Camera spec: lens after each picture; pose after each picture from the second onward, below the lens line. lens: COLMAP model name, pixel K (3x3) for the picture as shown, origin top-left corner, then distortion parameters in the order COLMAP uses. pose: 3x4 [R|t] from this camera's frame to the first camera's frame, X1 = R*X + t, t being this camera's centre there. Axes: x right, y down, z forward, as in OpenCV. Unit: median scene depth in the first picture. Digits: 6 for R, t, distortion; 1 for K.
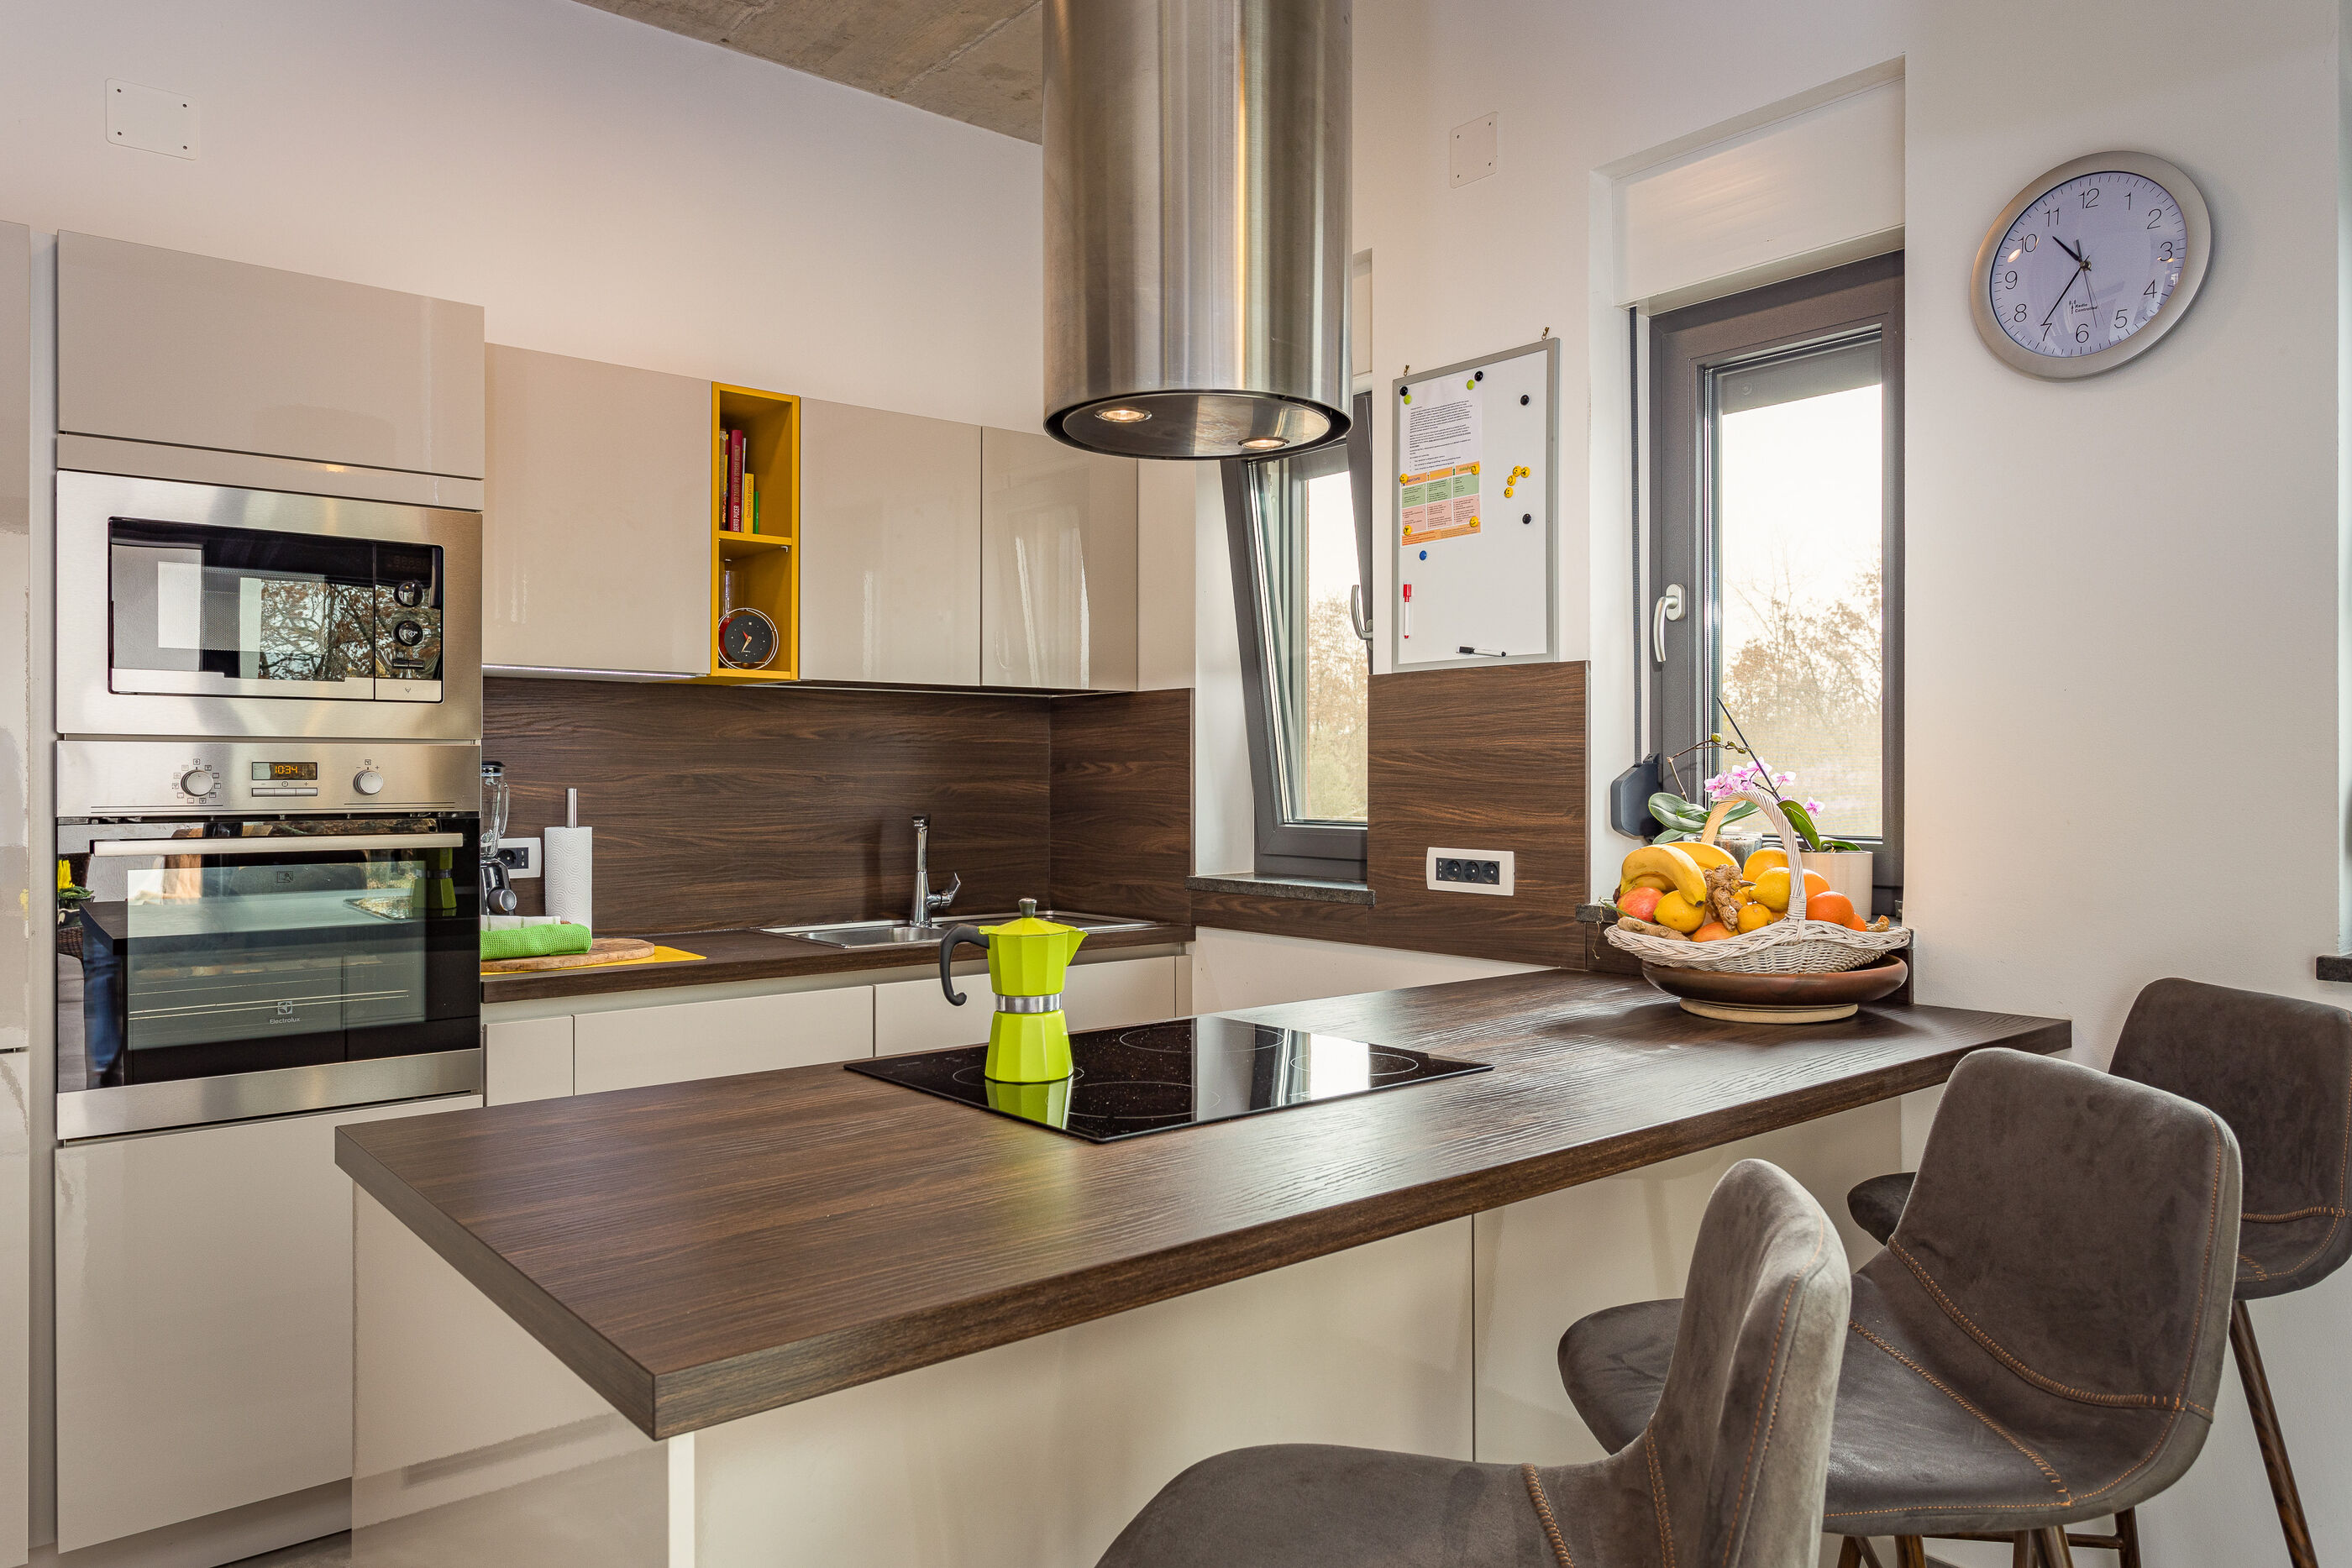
lens RADIAL K [[1549.8, 0, 1179.7], [0, 1549.8, 788.4], [0, 0, 1]] dist [-0.007655, 0.011564]
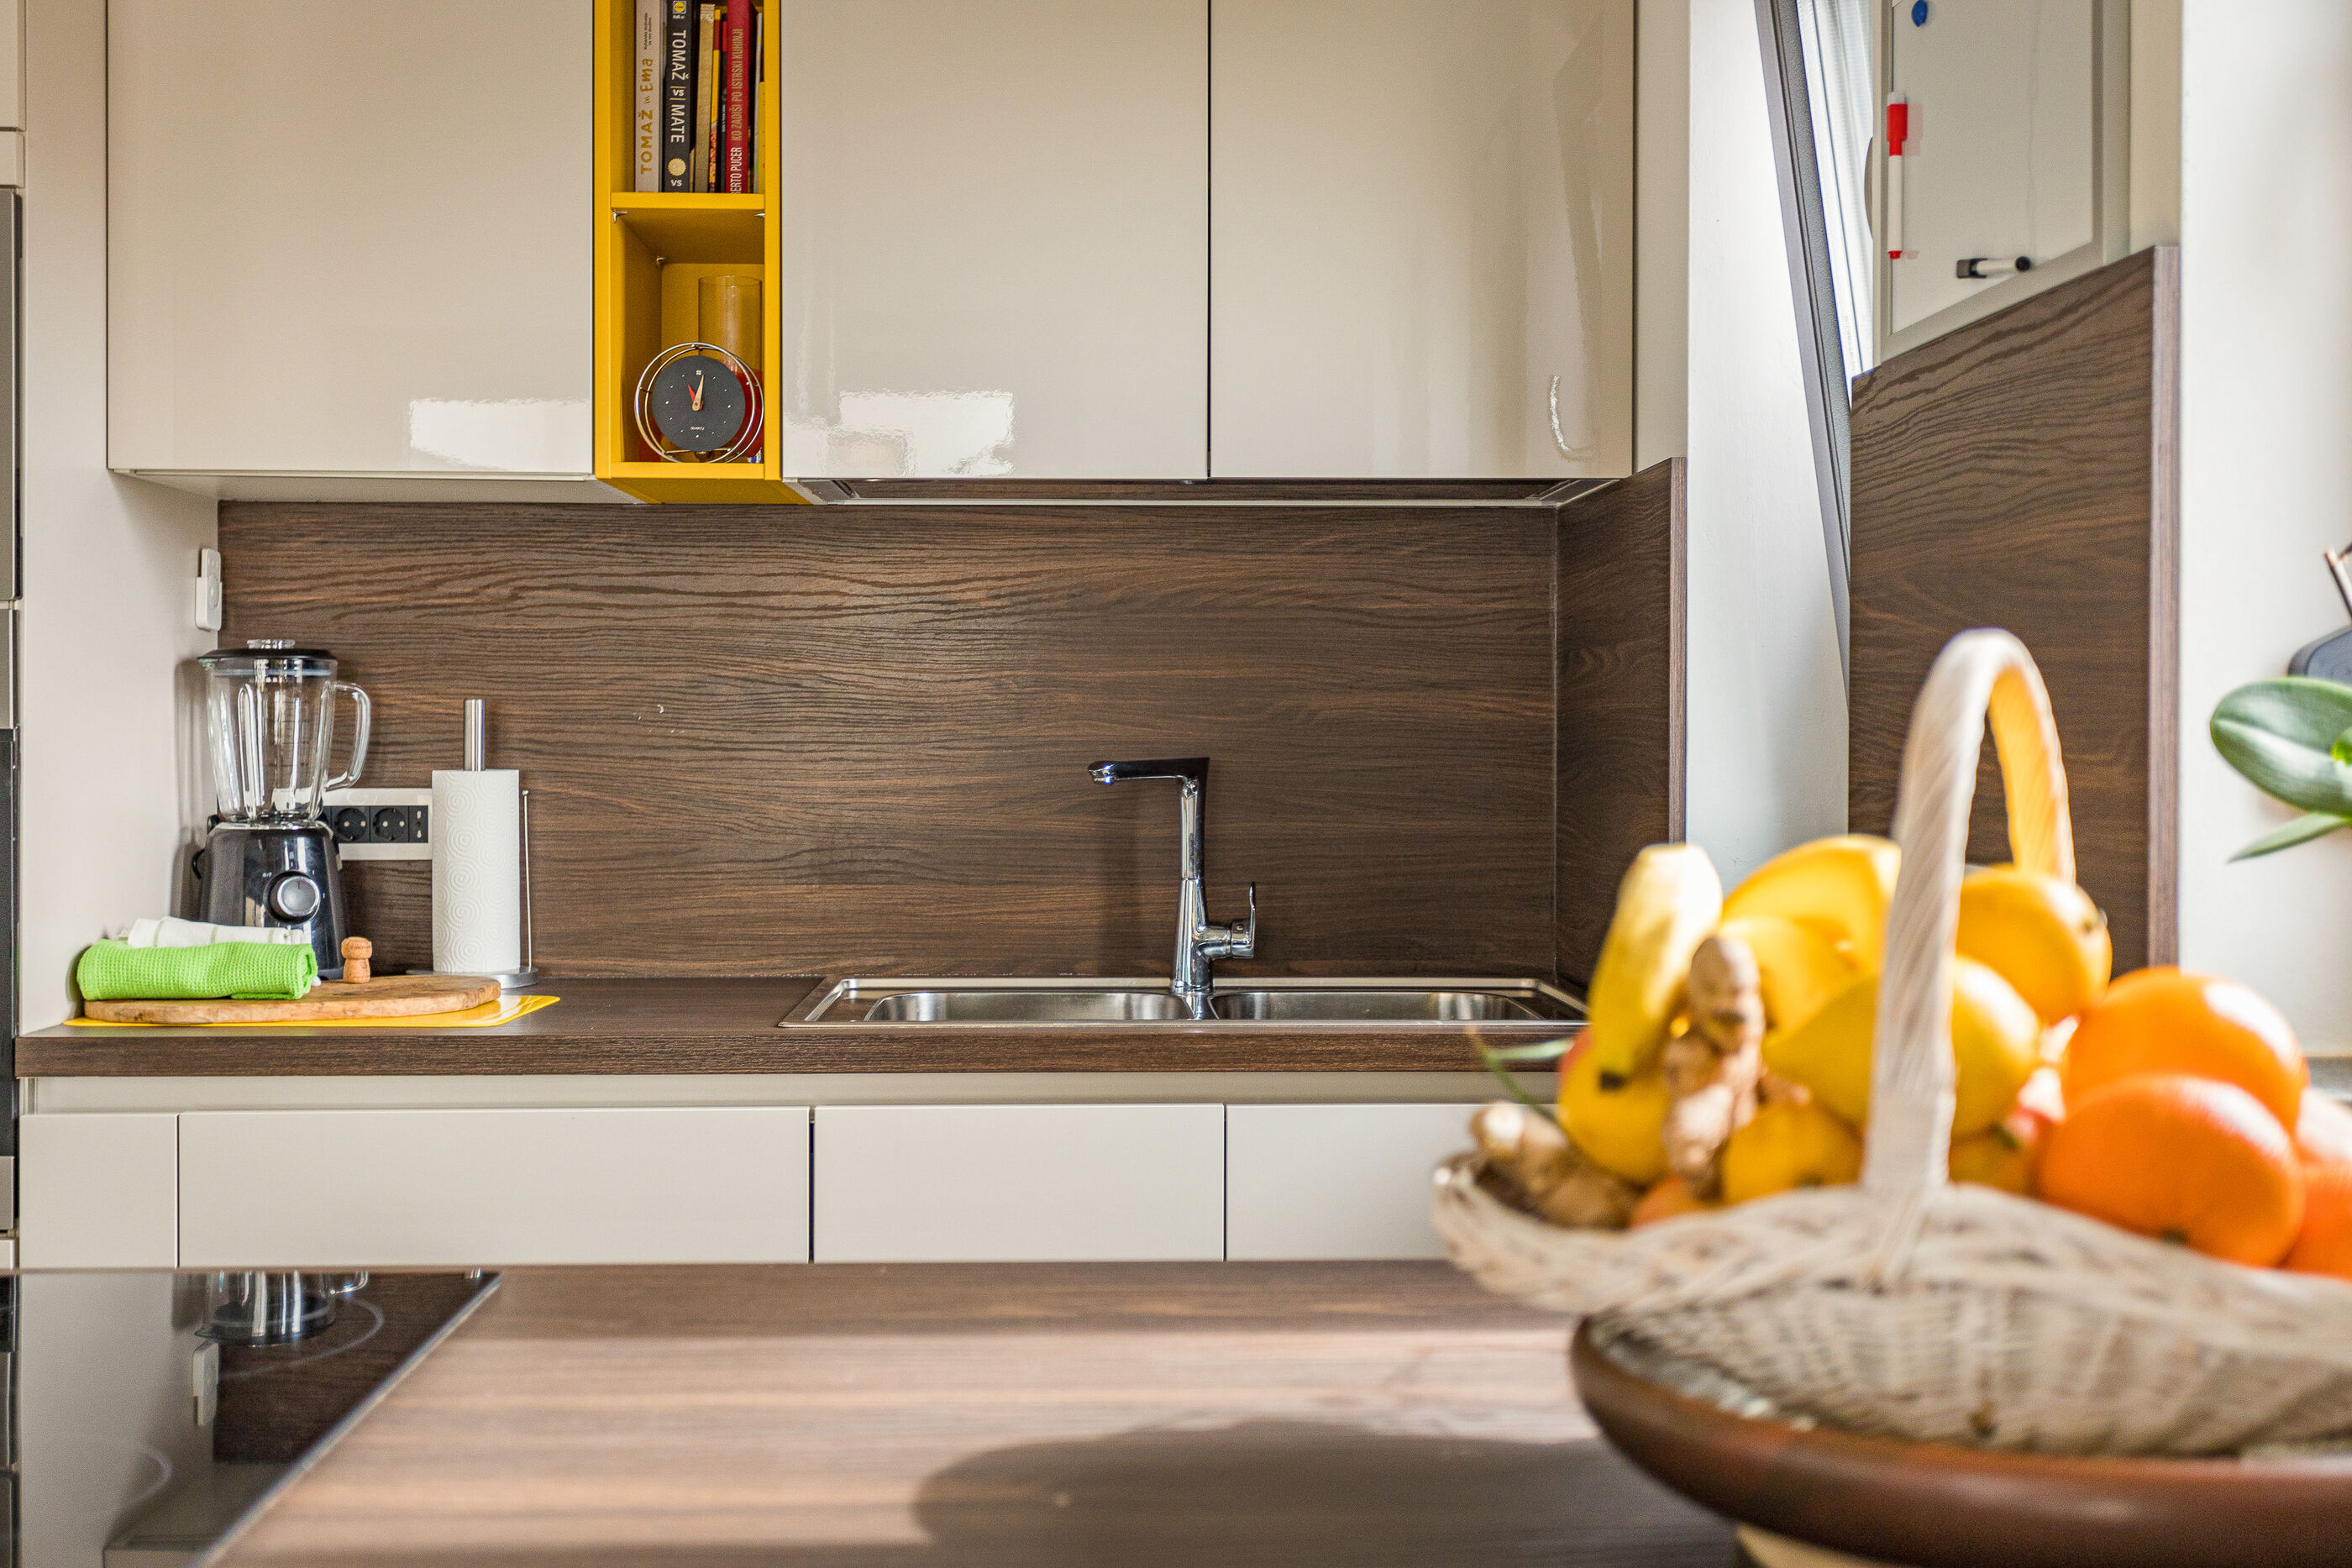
lens RADIAL K [[2599.3, 0, 1175.6], [0, 2599.3, 771.1], [0, 0, 1]] dist [0.003368, 0.000000]
pose [[0.787668, 0.011952, -0.615984, 0.368903], [-0.006238, 0.999915, 0.011425, 0.012953], [0.616068, -0.005157, 0.787676, 0.420546]]
